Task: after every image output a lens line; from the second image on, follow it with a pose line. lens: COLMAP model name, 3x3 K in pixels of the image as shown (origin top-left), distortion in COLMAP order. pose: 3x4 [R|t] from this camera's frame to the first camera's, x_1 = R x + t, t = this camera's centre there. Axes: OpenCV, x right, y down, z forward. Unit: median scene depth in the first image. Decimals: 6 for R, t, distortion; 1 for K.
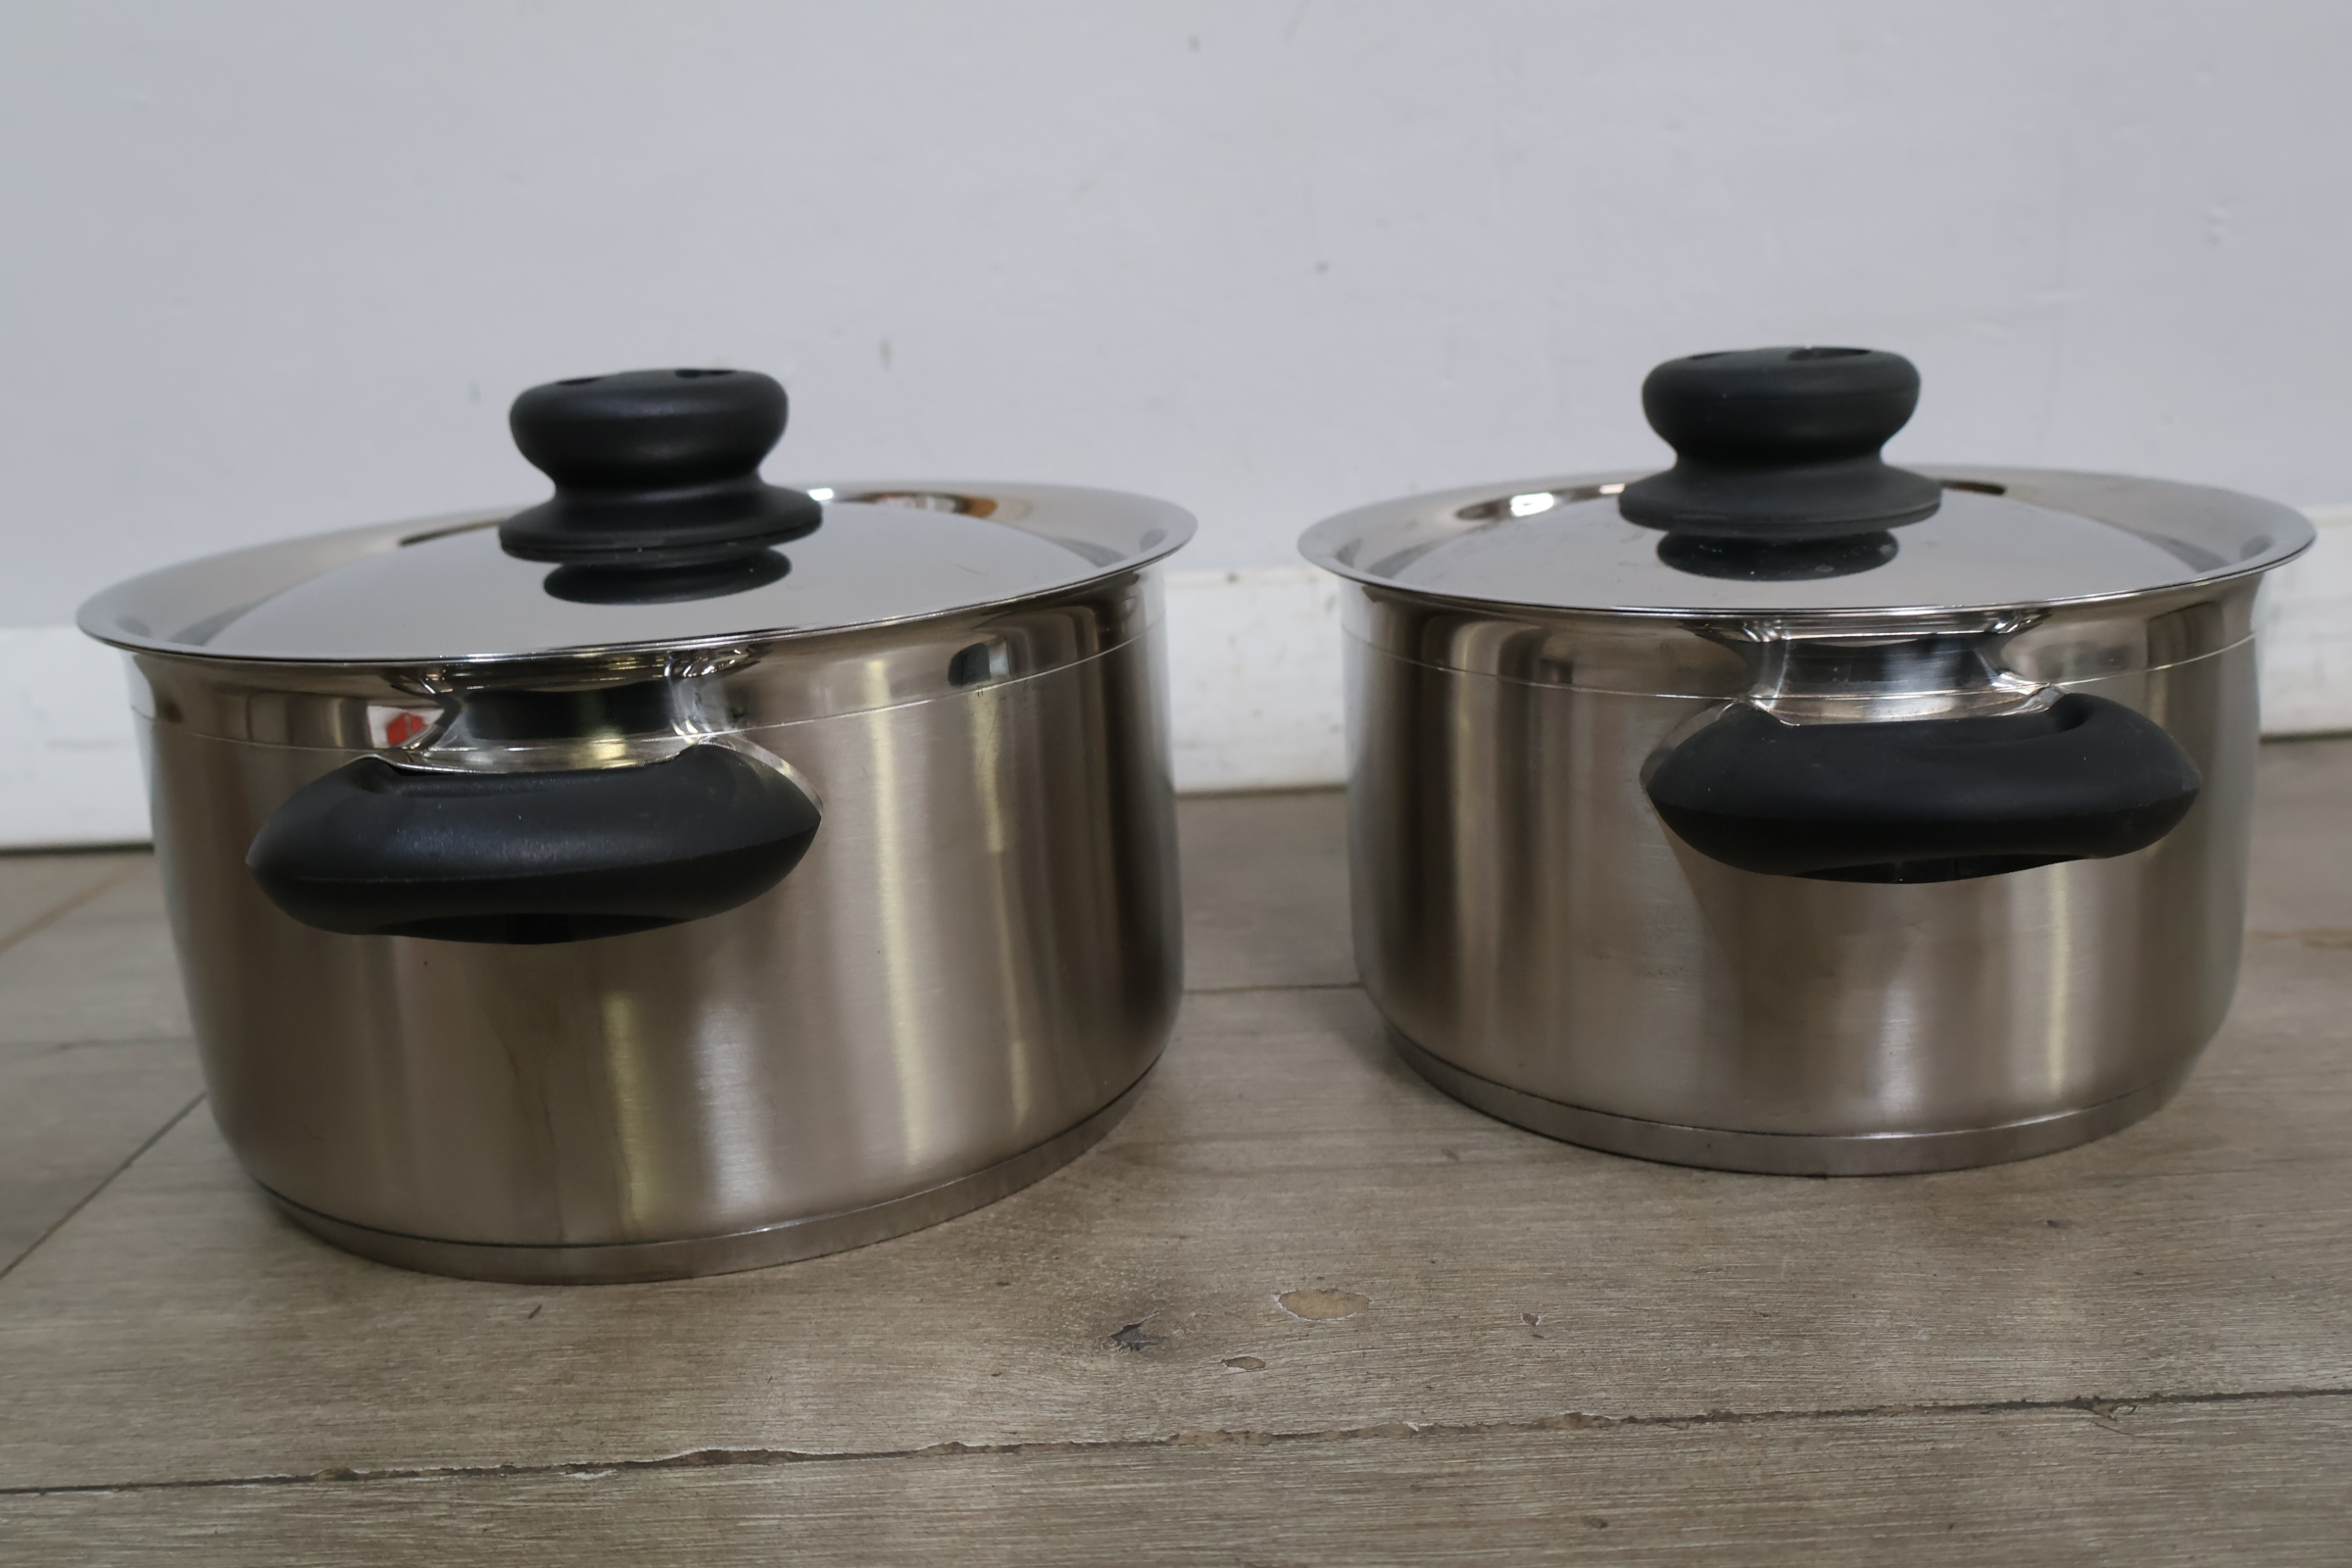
lens RADIAL K [[2190.8, 0, 1161.8], [0, 2190.8, 792.6], [0, 0, 1]] dist [0.007550, 0.000000]
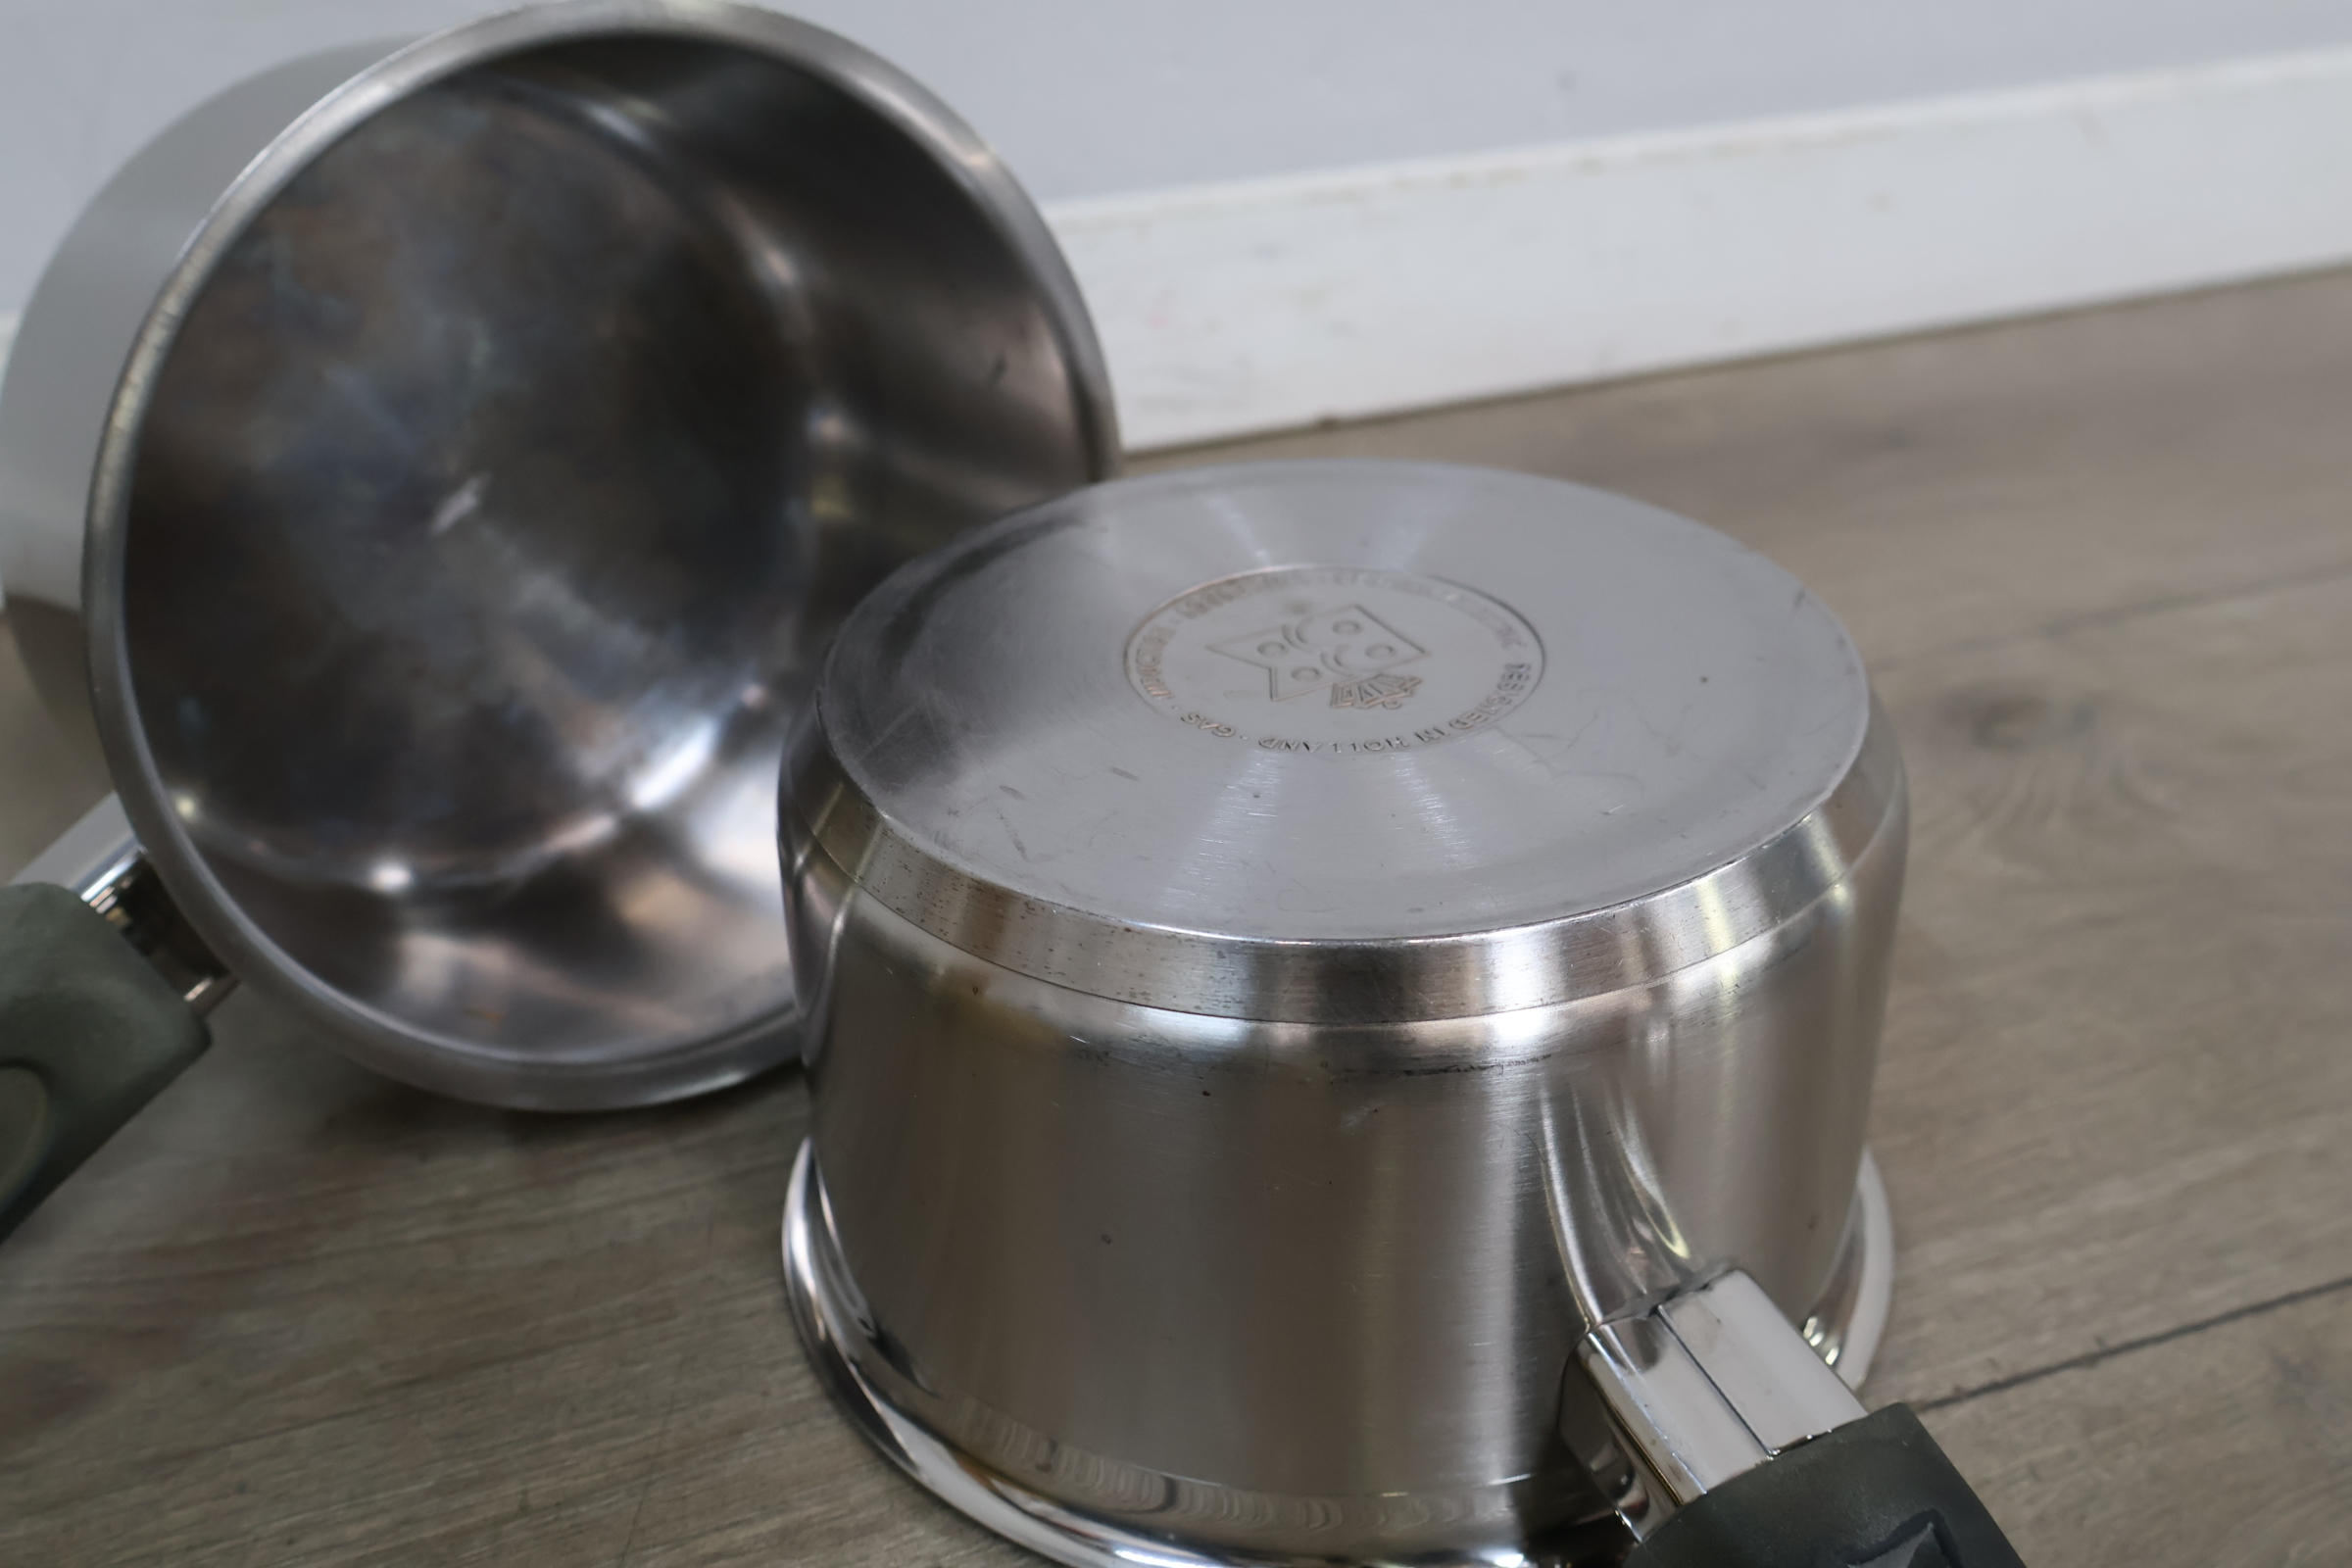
lens RADIAL K [[2190.8, 0, 1176.3], [0, 2190.8, 851.4], [0, 0, 1]] dist [0.007550, 0.000000]
pose [[0.942454, -0.139404, 0.303886, 0.609082], [0.037441, 0.947215, 0.318407, -0.293196], [-0.332232, -0.288706, 0.897926, 0.246085]]
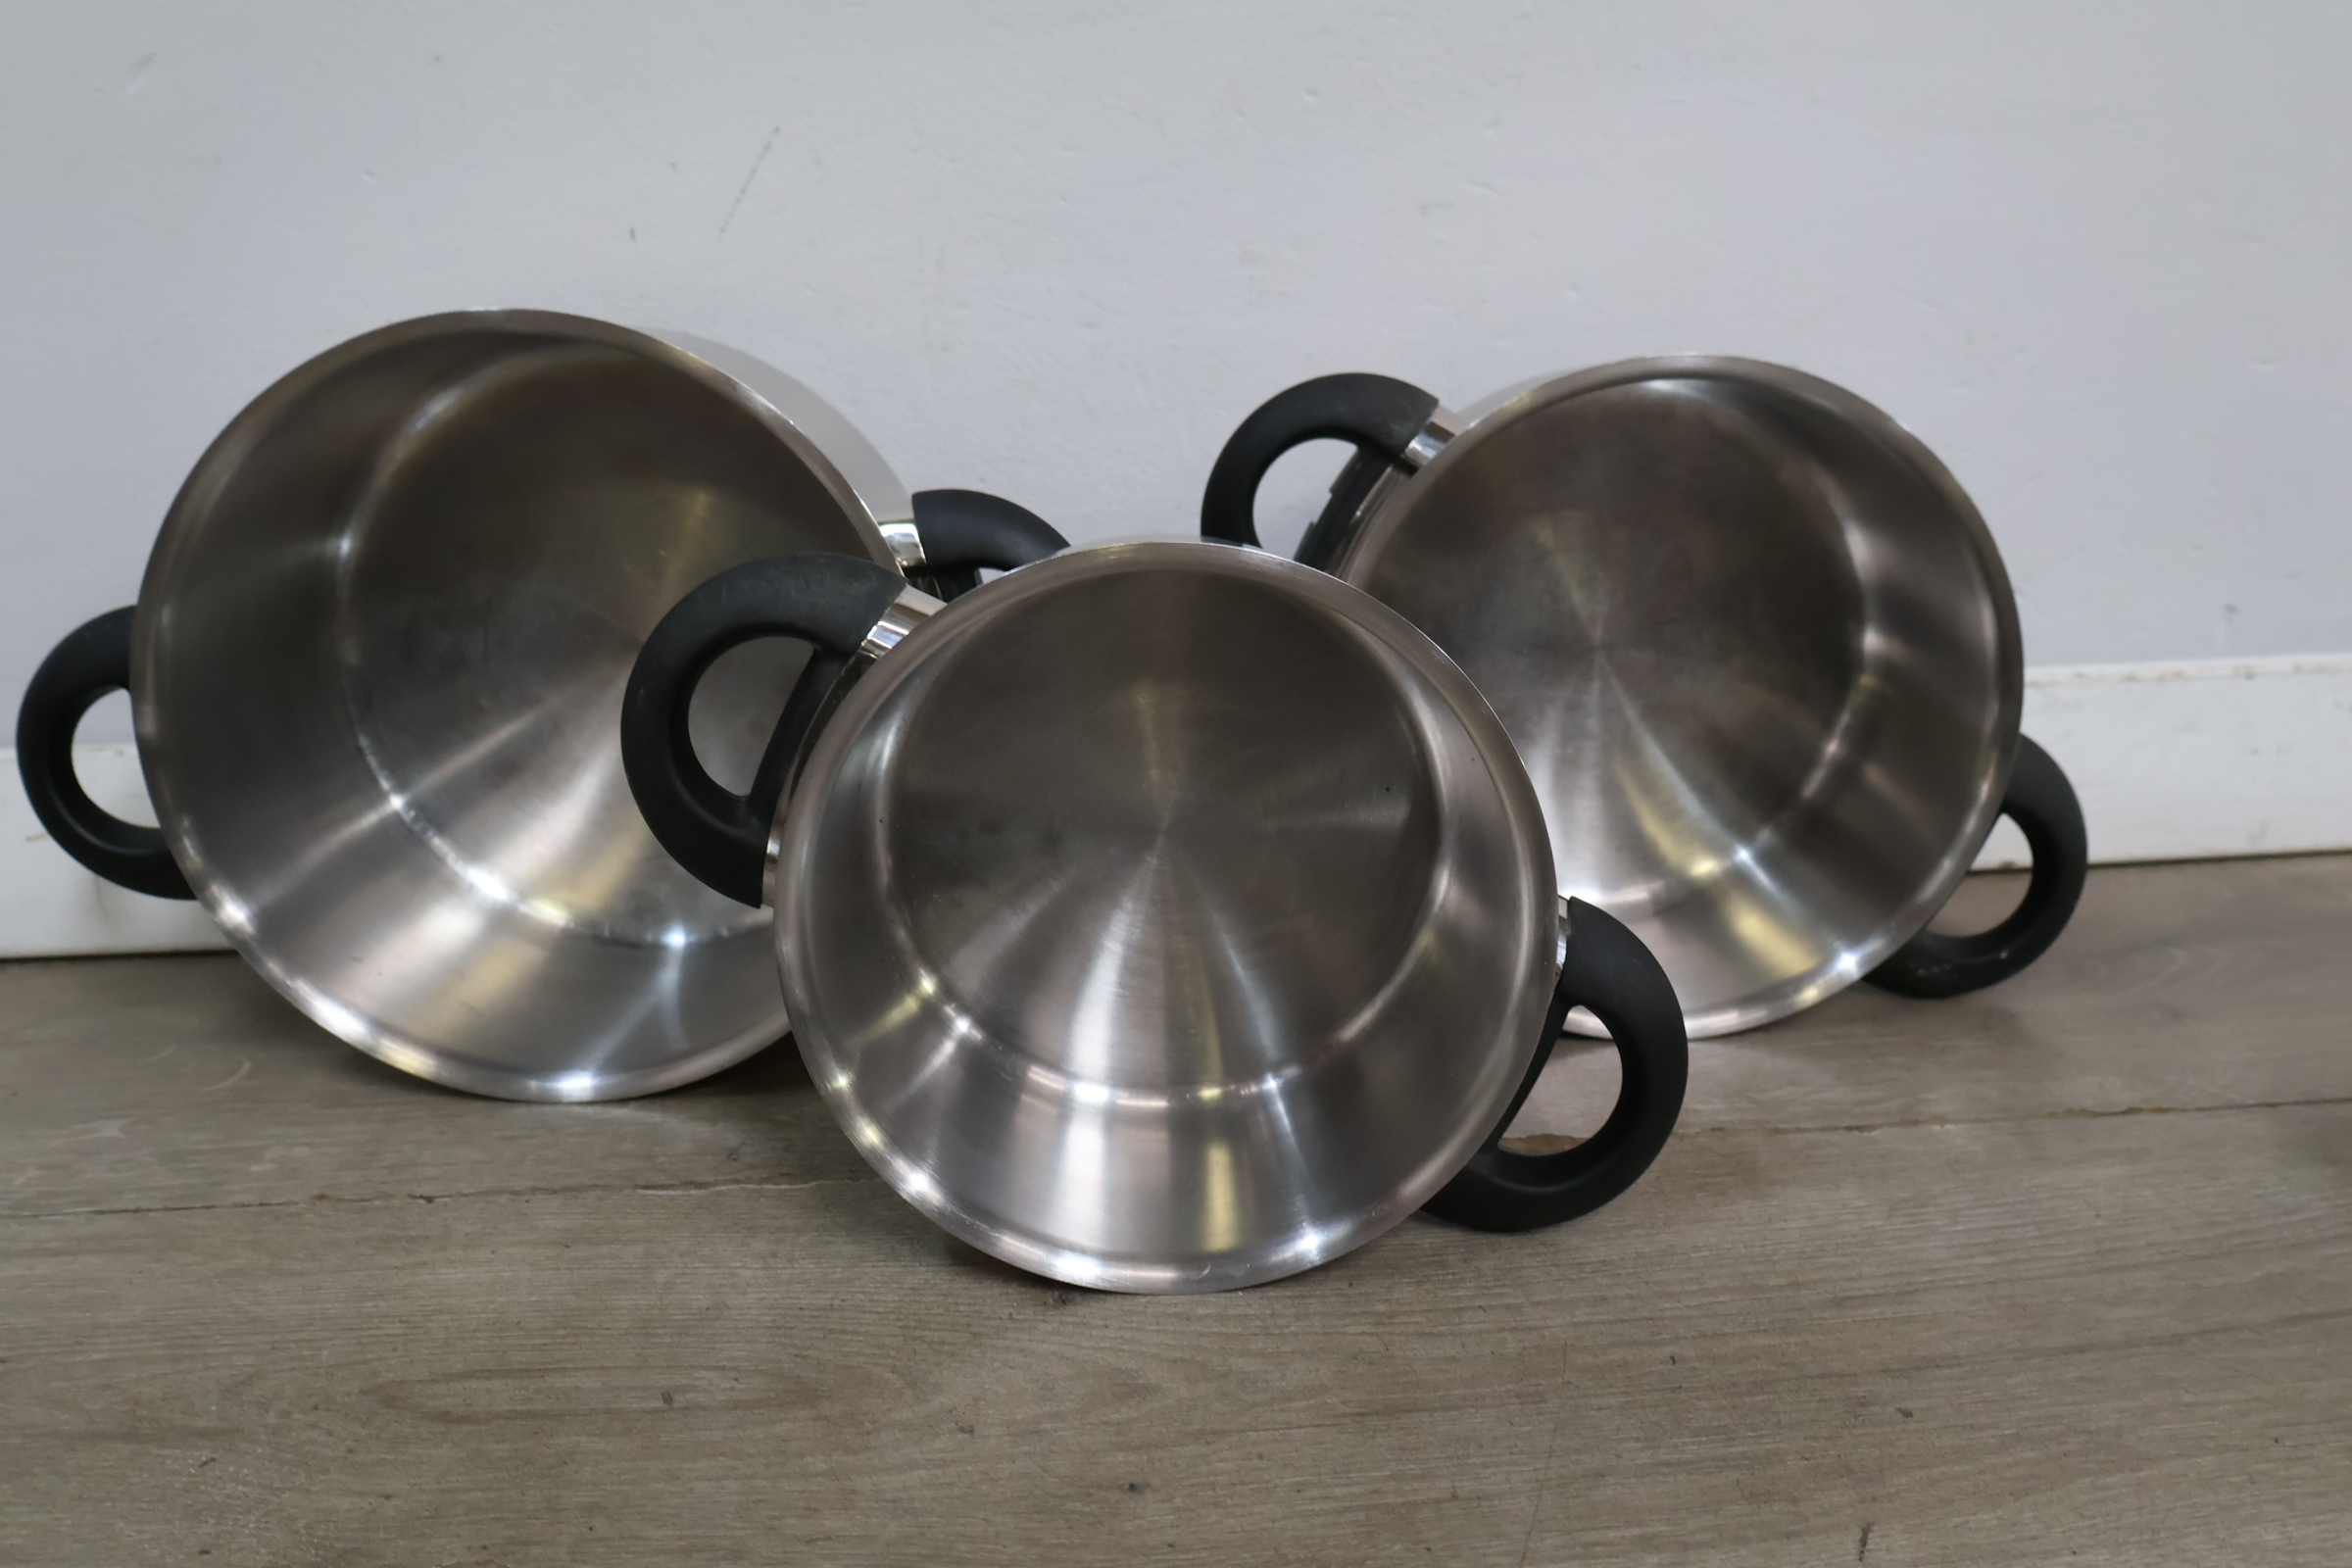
lens RADIAL K [[2190.8, 0, 1175.3], [0, 2190.8, 777.4], [0, 0, 1]] dist [0.007550, 0.000000]
pose [[0.996910, 0.010726, 0.077820, 0.345421], [-0.015011, 0.998390, 0.054693, -0.252836], [-0.077108, -0.055692, 0.995466, -0.147080]]
